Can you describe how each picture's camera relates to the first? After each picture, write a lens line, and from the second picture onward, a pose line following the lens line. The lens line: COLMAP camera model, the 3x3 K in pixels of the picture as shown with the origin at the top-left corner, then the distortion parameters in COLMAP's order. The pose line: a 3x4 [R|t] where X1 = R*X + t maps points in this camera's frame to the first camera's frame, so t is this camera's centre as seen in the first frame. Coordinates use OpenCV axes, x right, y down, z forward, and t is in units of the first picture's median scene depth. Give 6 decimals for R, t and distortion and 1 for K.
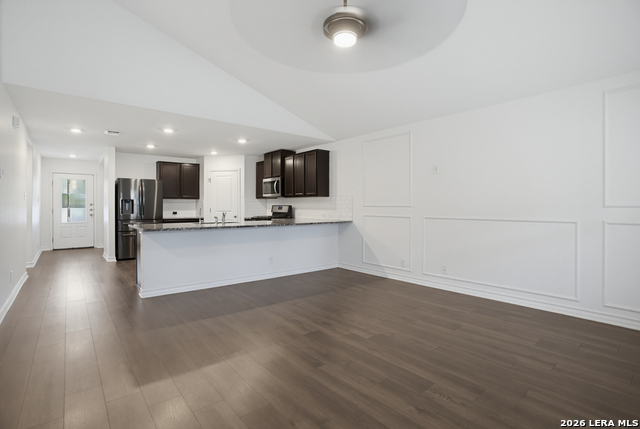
lens RADIAL K [[327.7, 0, 318.8], [0, 327.7, 209.6], [0, 0, 1]] dist [-0.036944, 0.000095]
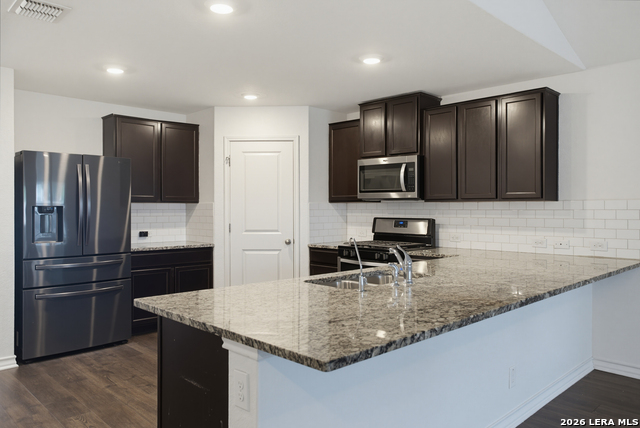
lens RADIAL K [[487.4, 0, 318.6], [0, 487.4, 209.2], [0, 0, 1]] dist [-0.003384, 0.005141]
pose [[0.995073, 0.000096, 0.099144, -0.285678], [0.000491, 0.999983, -0.005893, -0.020547], [-0.099143, 0.005913, 0.995056, 0.332825]]
